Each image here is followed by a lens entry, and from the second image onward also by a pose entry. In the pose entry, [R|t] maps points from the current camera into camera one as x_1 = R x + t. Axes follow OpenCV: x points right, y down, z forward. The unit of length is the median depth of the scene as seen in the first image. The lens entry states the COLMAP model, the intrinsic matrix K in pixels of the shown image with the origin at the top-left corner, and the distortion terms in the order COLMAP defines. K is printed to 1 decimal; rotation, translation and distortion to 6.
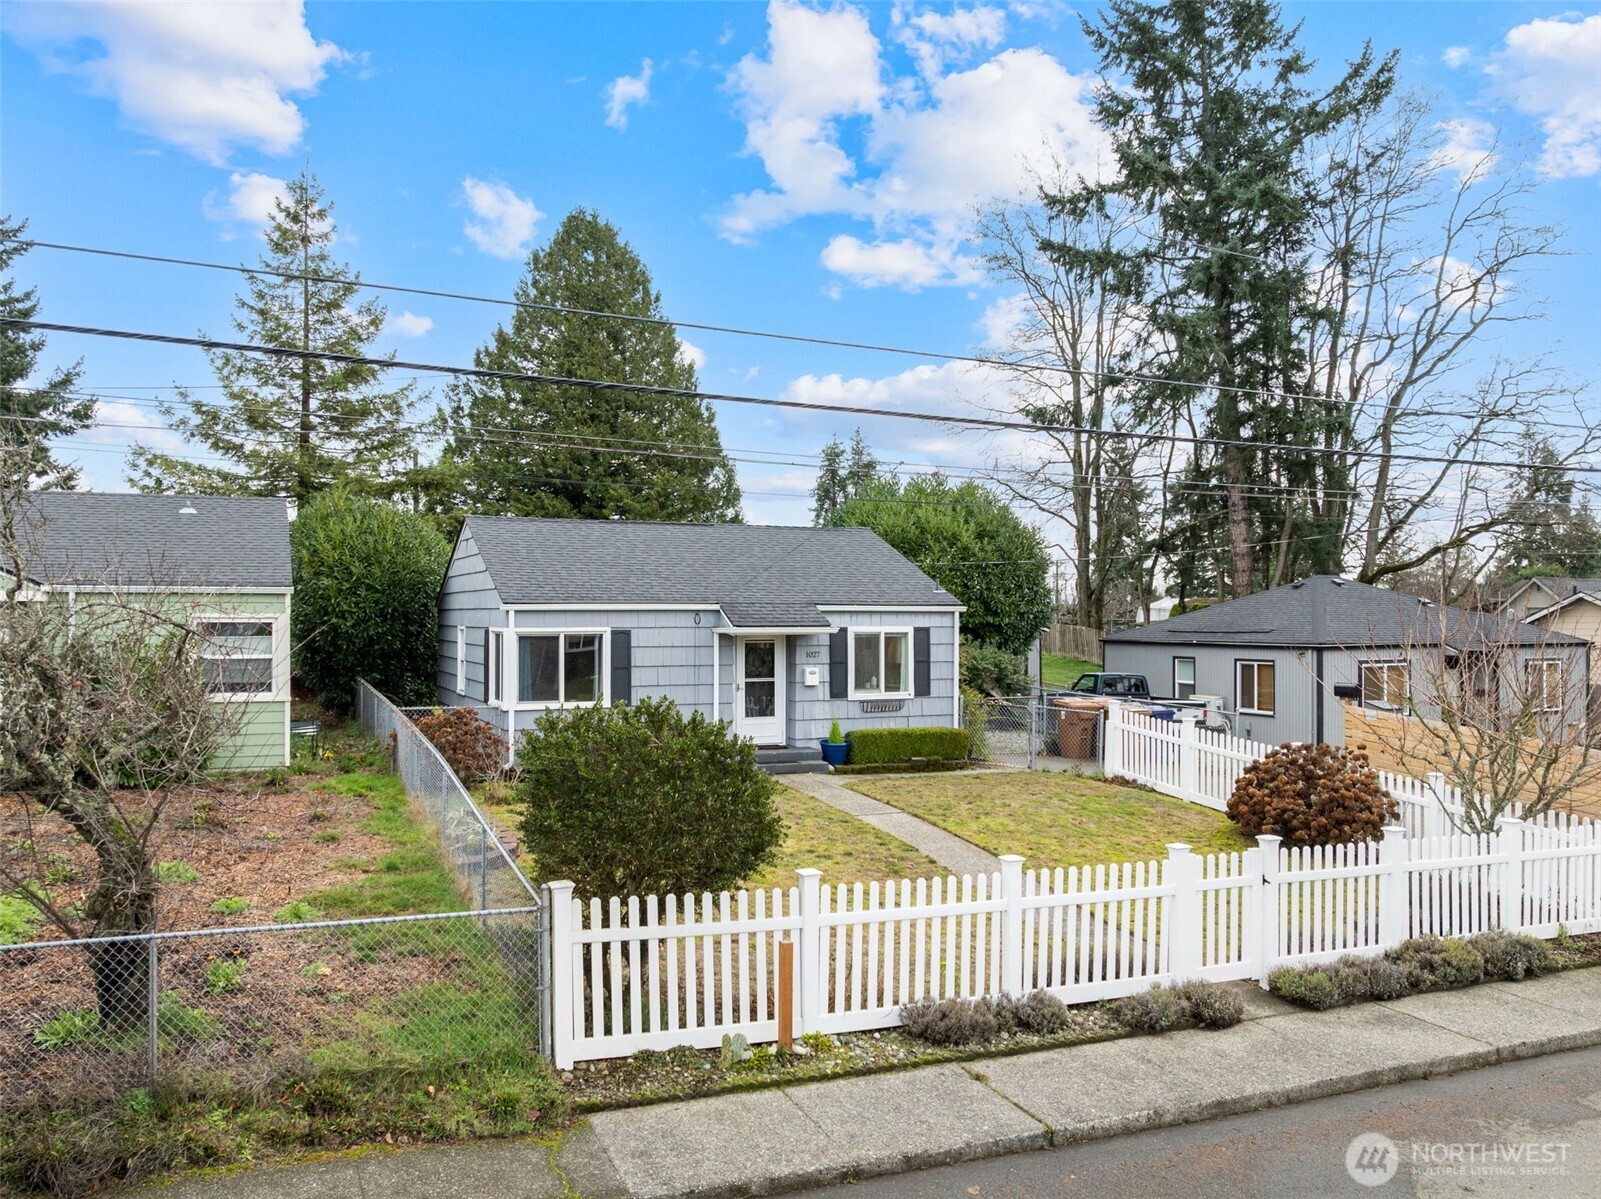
lens RADIAL K [[1300.1, 0, 803.8], [0, 1300.1, 570.7], [0, 0, 1]] dist [-0.035461, -0.006745]
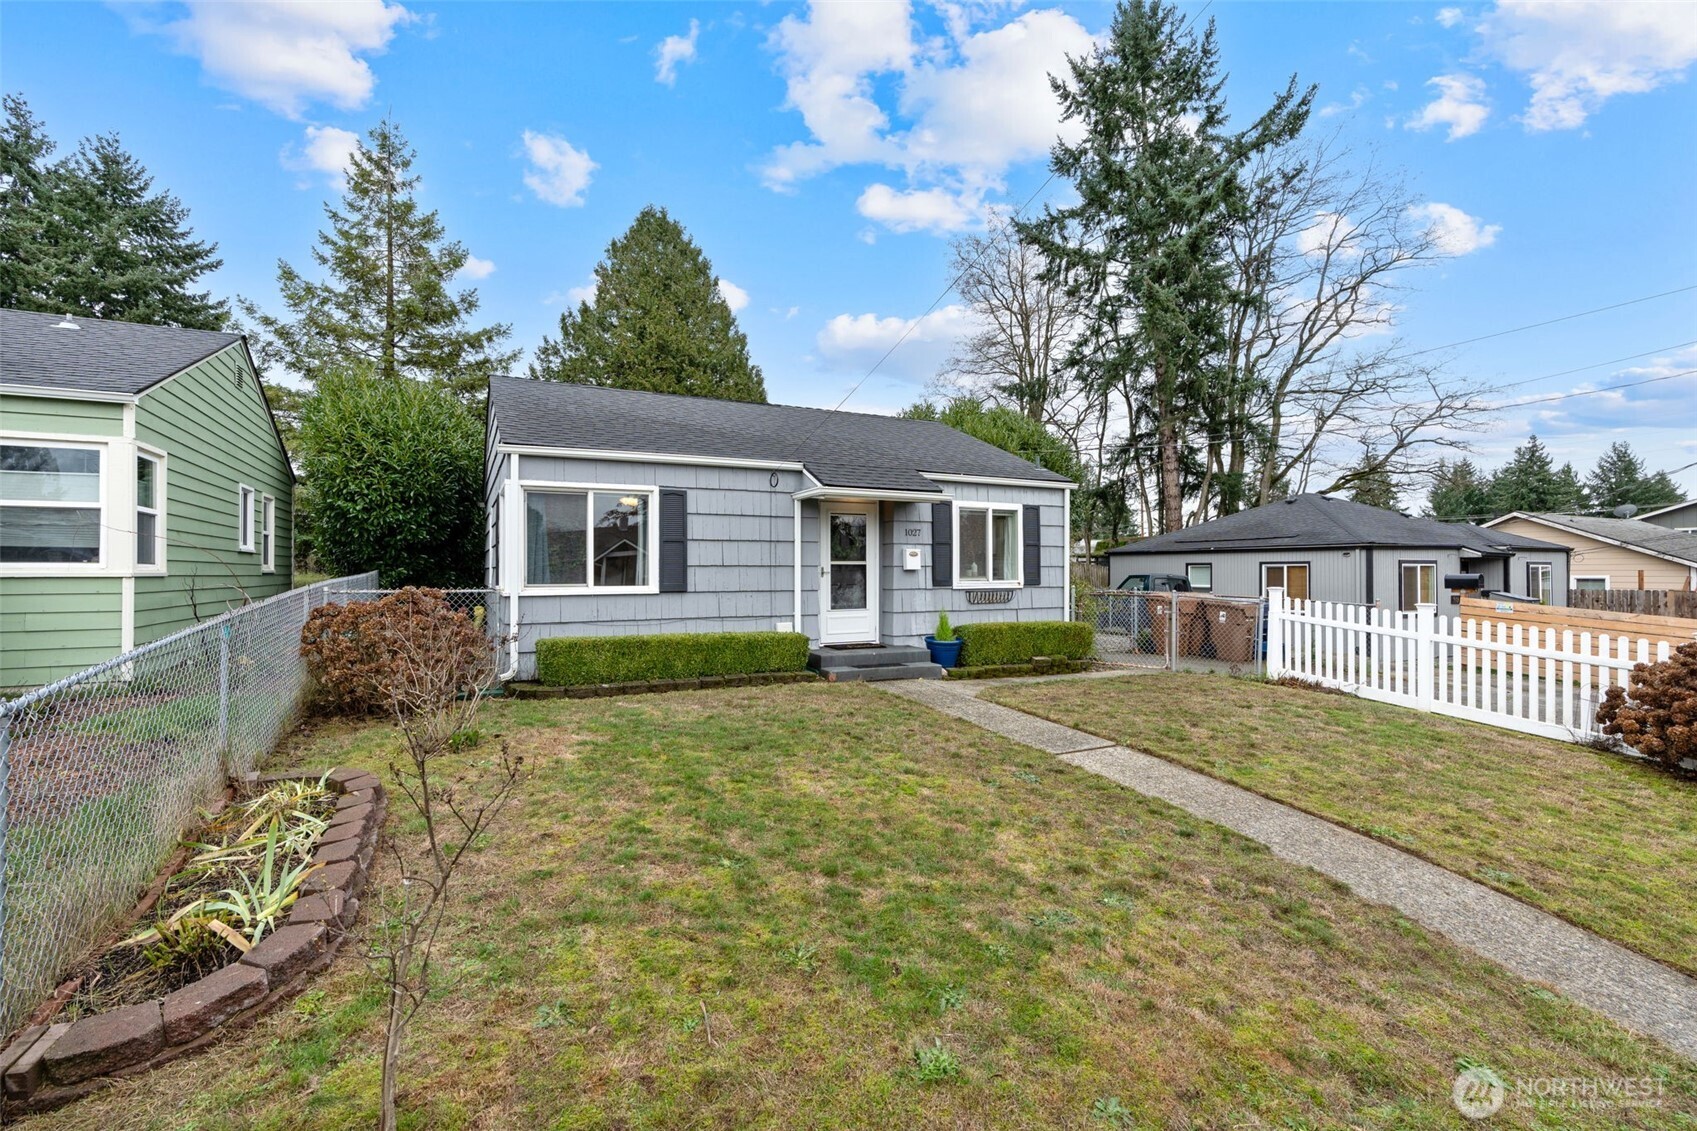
lens RADIAL K [[763.6, 0, 844.4], [0, 763.6, 558.0], [0, 0, 1]] dist [-0.013599, 0.005115]
pose [[0.998392, -0.001082, 0.056680, -0.061942], [0.000189, 0.999876, 0.015758, 0.071396], [-0.056690, -0.015721, 0.998268, 0.511586]]
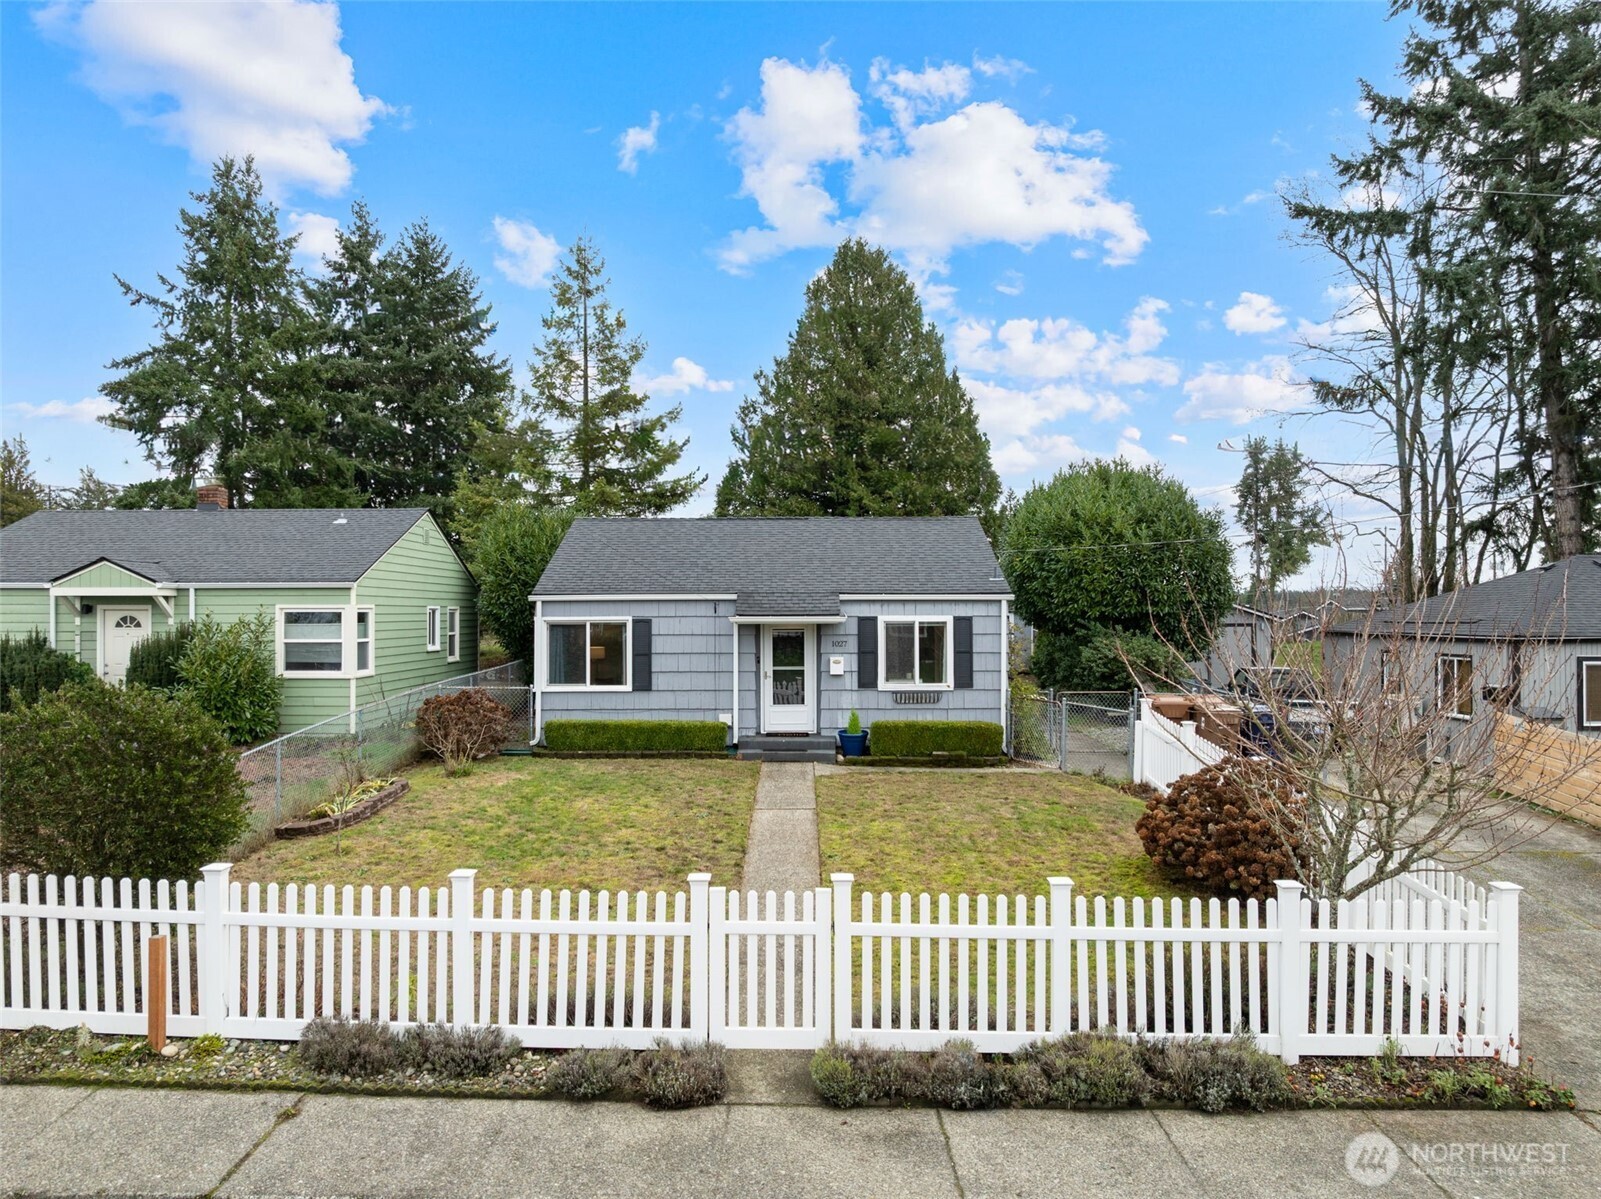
lens RADIAL K [[1137.3, 0, 795.3], [0, 1137.3, 566.9], [0, 0, 1]] dist [-0.022302, -0.037532]
pose [[0.912477, -0.018119, -0.408727, 0.327636], [0.016986, 0.999835, -0.006403, 0.010110], [0.408776, -0.001100, 0.912634, 0.184002]]
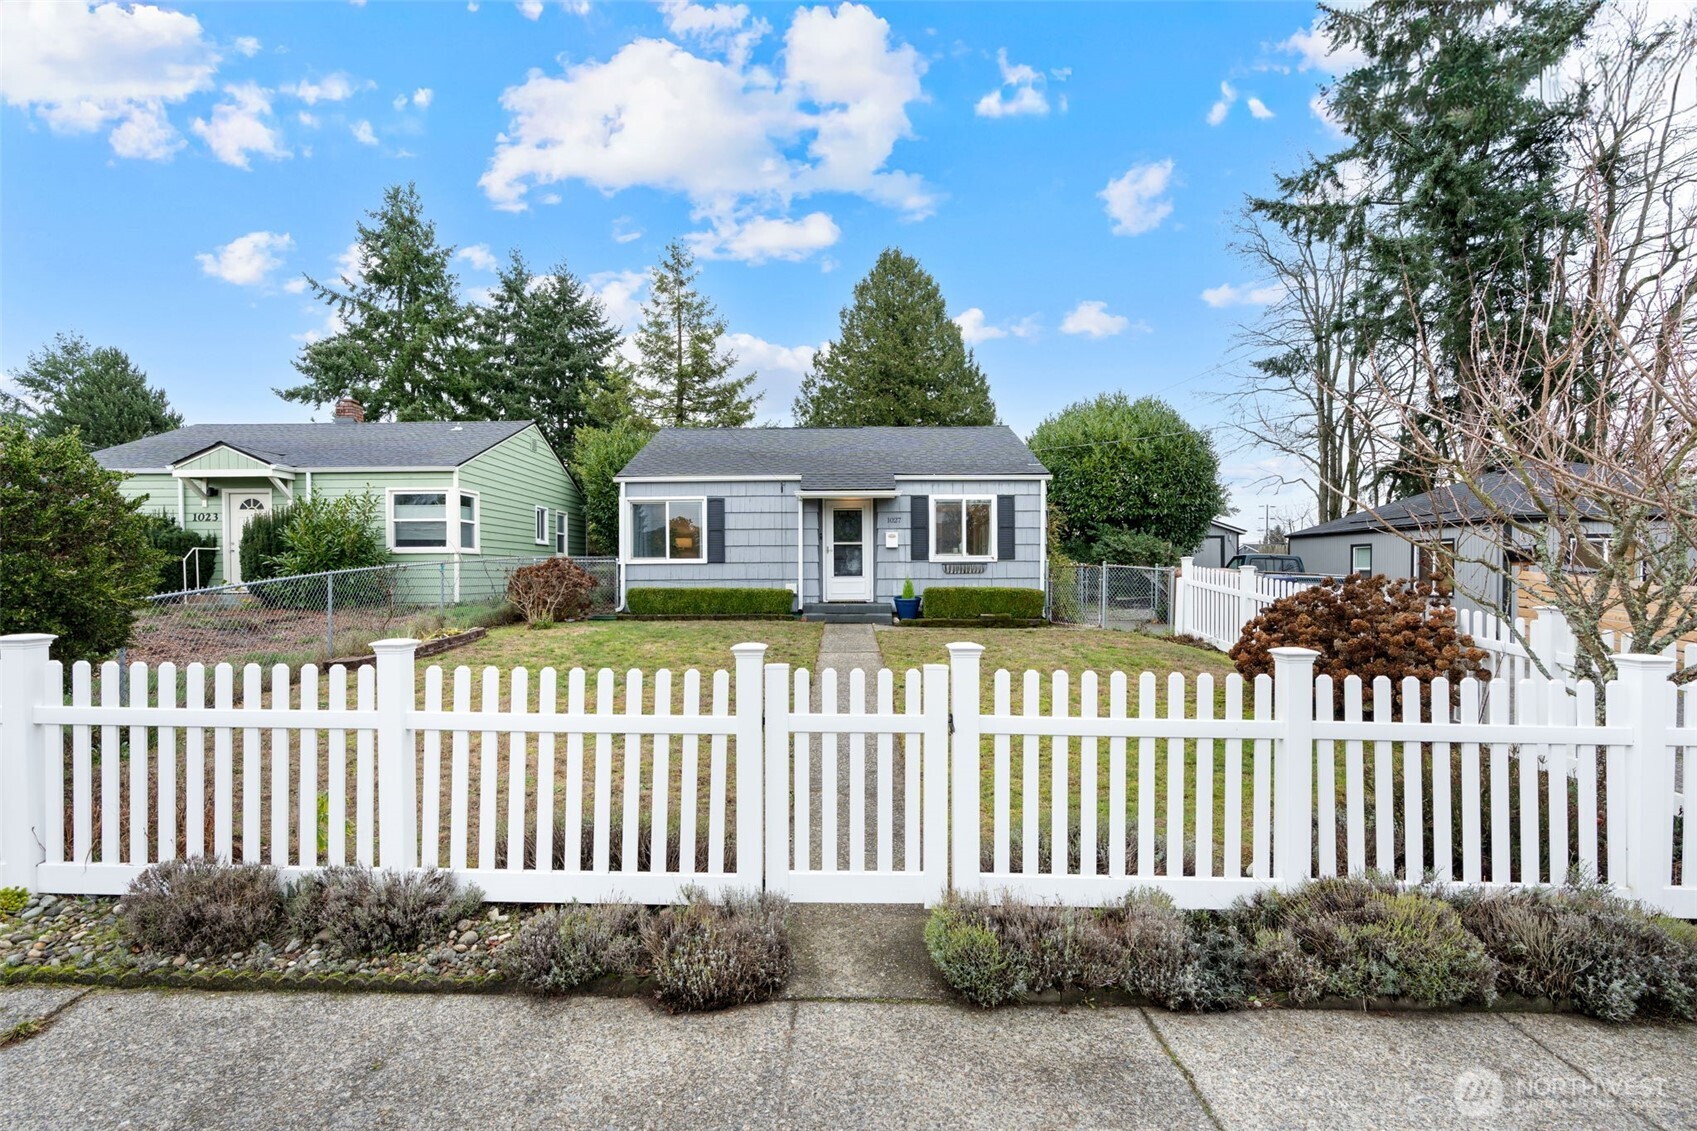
lens RADIAL K [[785.3, 0, 837.9], [0, 785.3, 573.2], [0, 0, 1]] dist [-0.014831, 0.006002]
pose [[0.911044, -0.005359, -0.412274, 0.234003], [0.019020, 0.999397, 0.029041, 0.087469], [0.411870, -0.034299, 0.910597, 0.361730]]
